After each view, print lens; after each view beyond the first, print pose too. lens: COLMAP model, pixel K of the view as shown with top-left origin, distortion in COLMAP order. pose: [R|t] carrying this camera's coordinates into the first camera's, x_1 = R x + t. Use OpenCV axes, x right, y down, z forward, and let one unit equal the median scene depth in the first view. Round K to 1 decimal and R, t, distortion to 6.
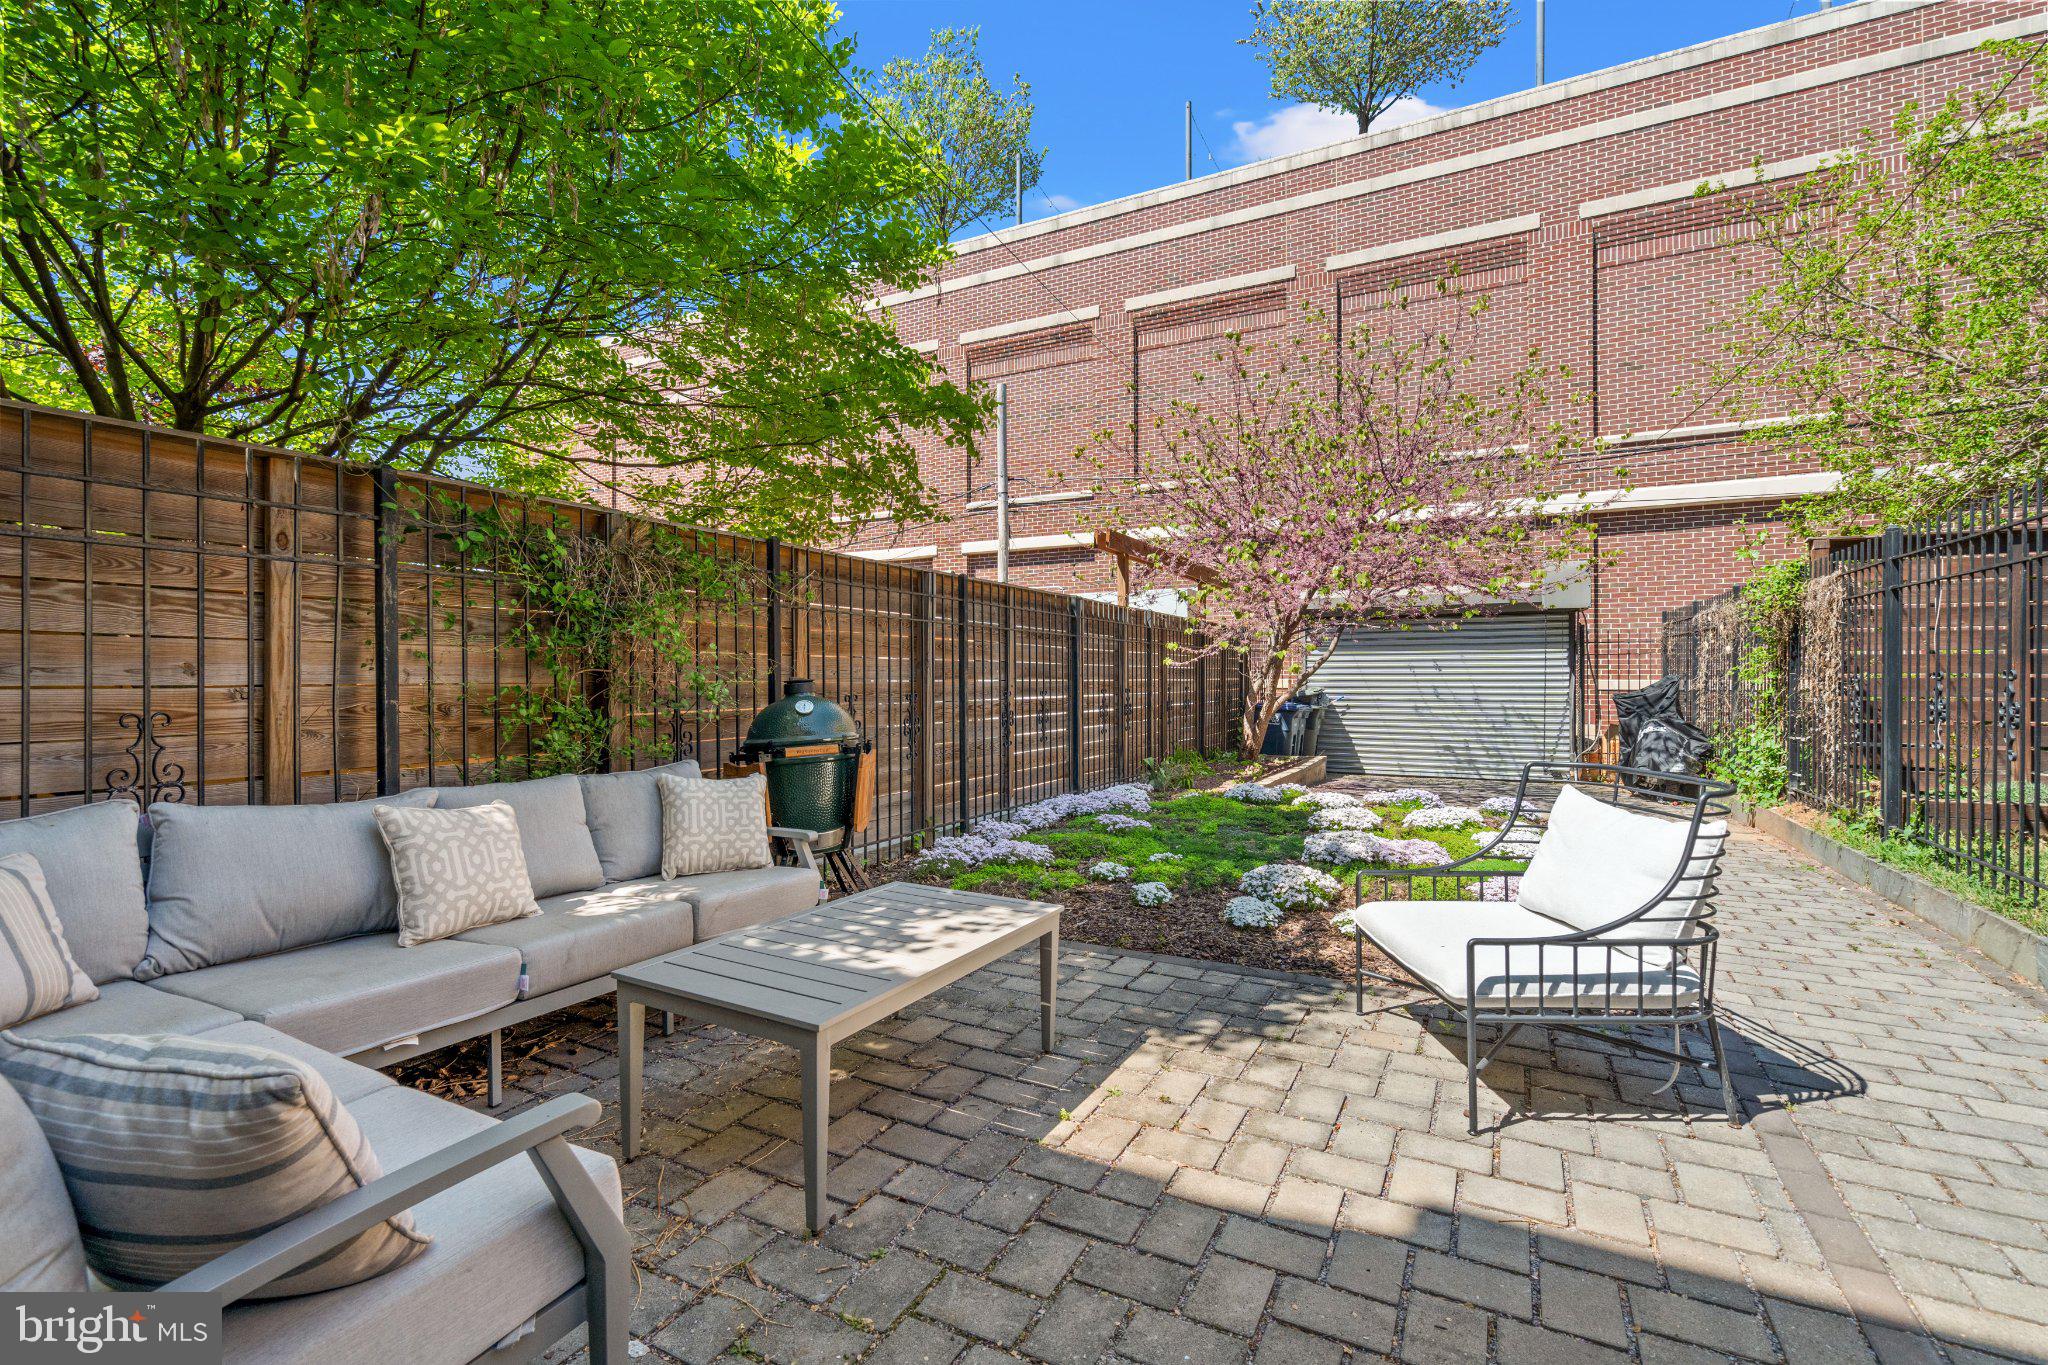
lens RADIAL K [[925.6, 0, 1024.8], [0, 925.6, 681.4], [0, 0, 1]] dist [-0.006825, 0.002074]
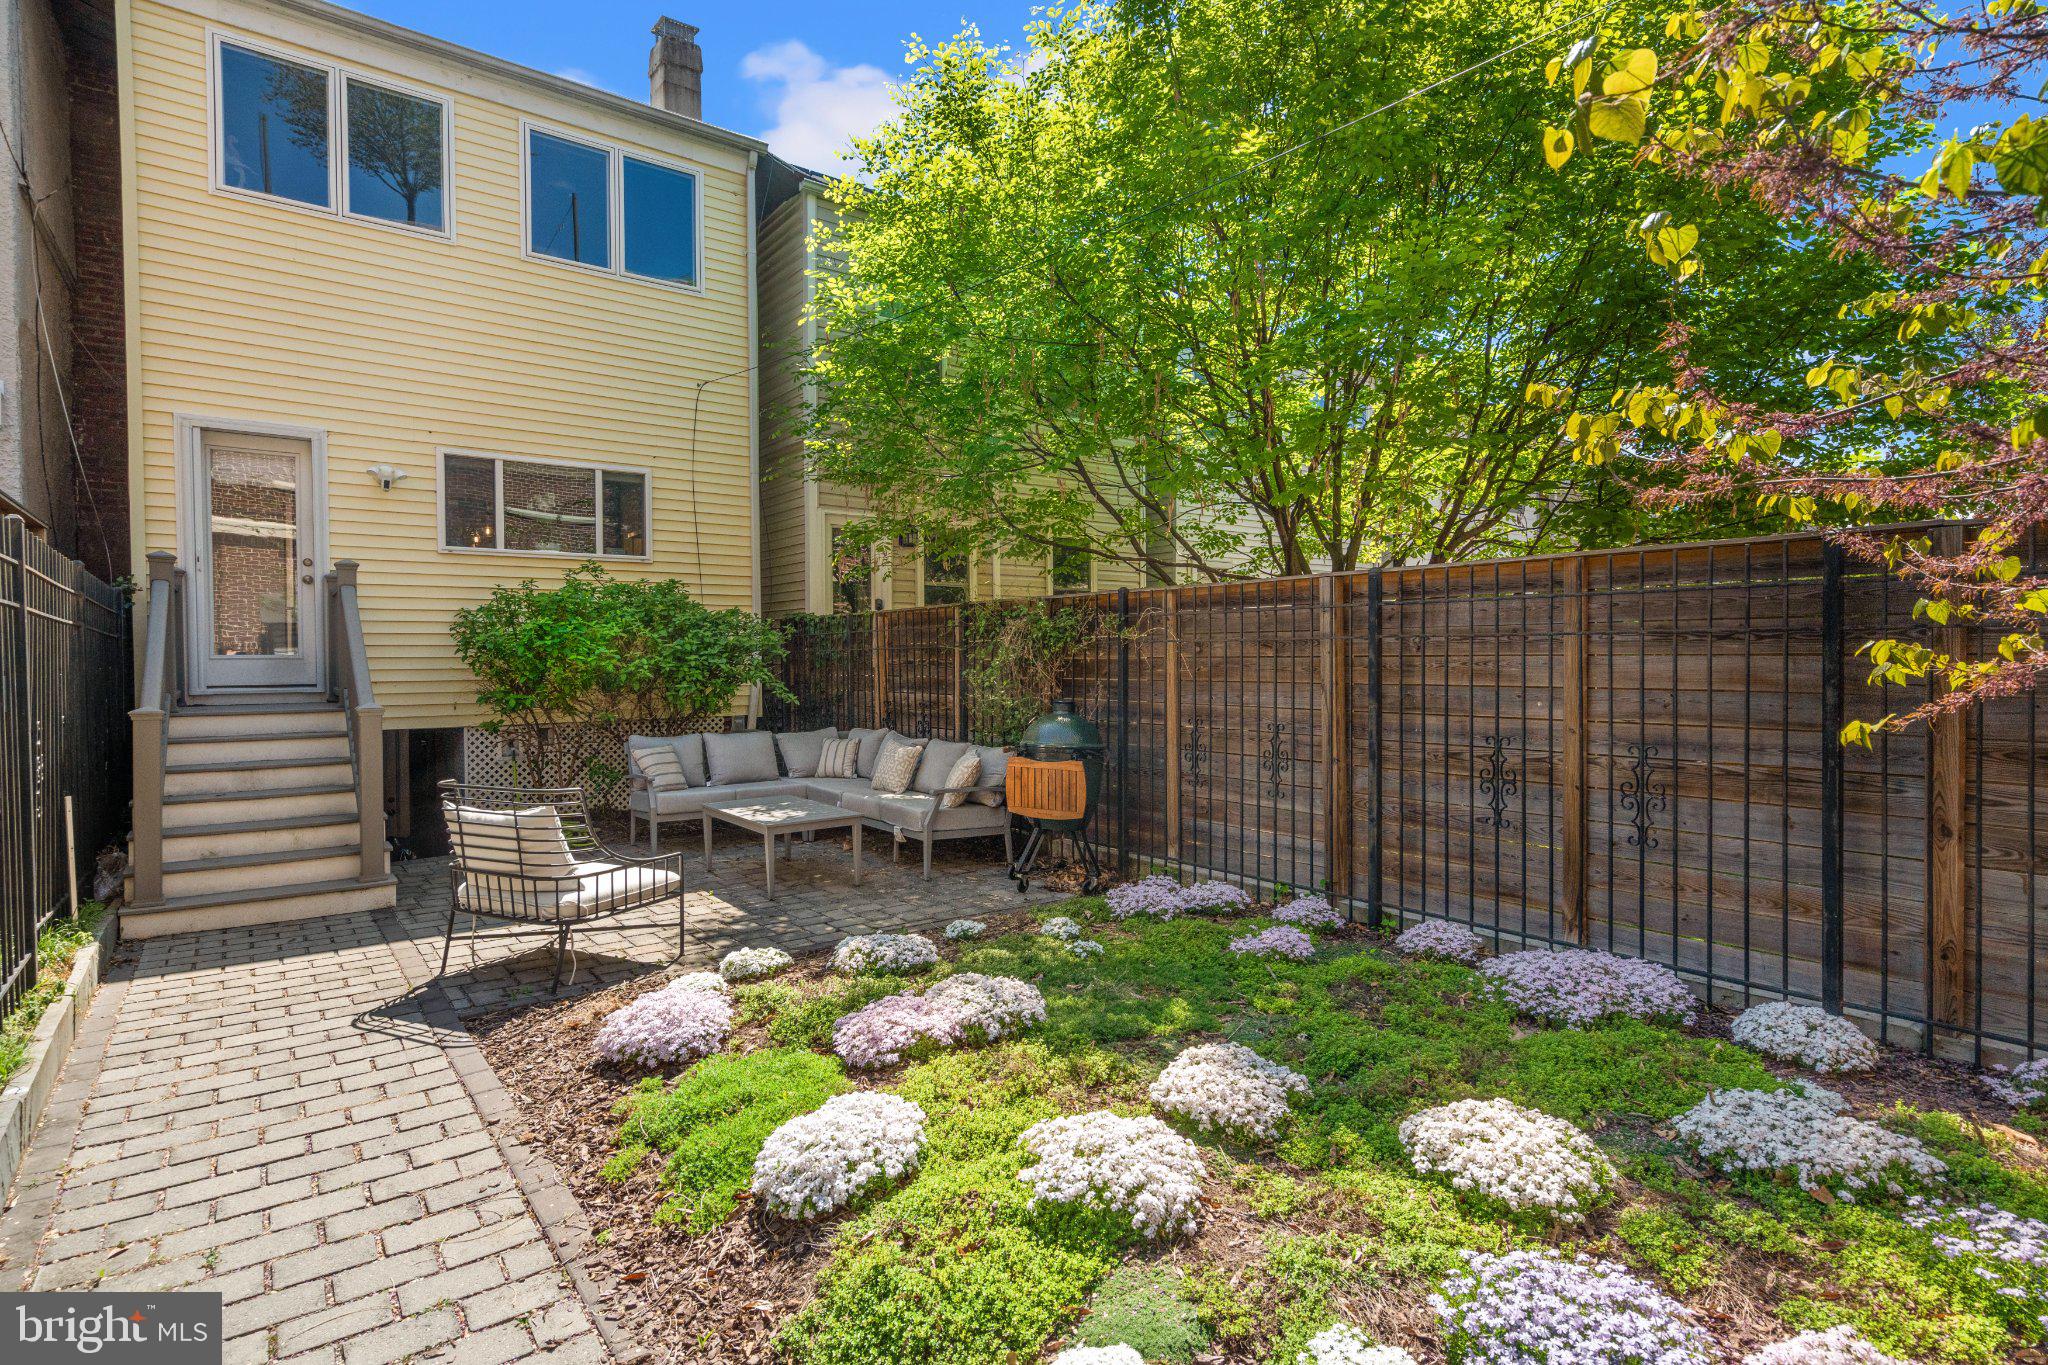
lens RADIAL K [[1045.0, 0, 1026.4], [0, 1045.0, 693.3], [0, 0, 1]] dist [0.001586, 0.000229]
pose [[-0.405321, 0.003019, -0.914169, 1.893342], [0.001312, 0.999995, 0.002721, -0.048820], [0.914174, -0.000096, -0.405323, 2.501089]]
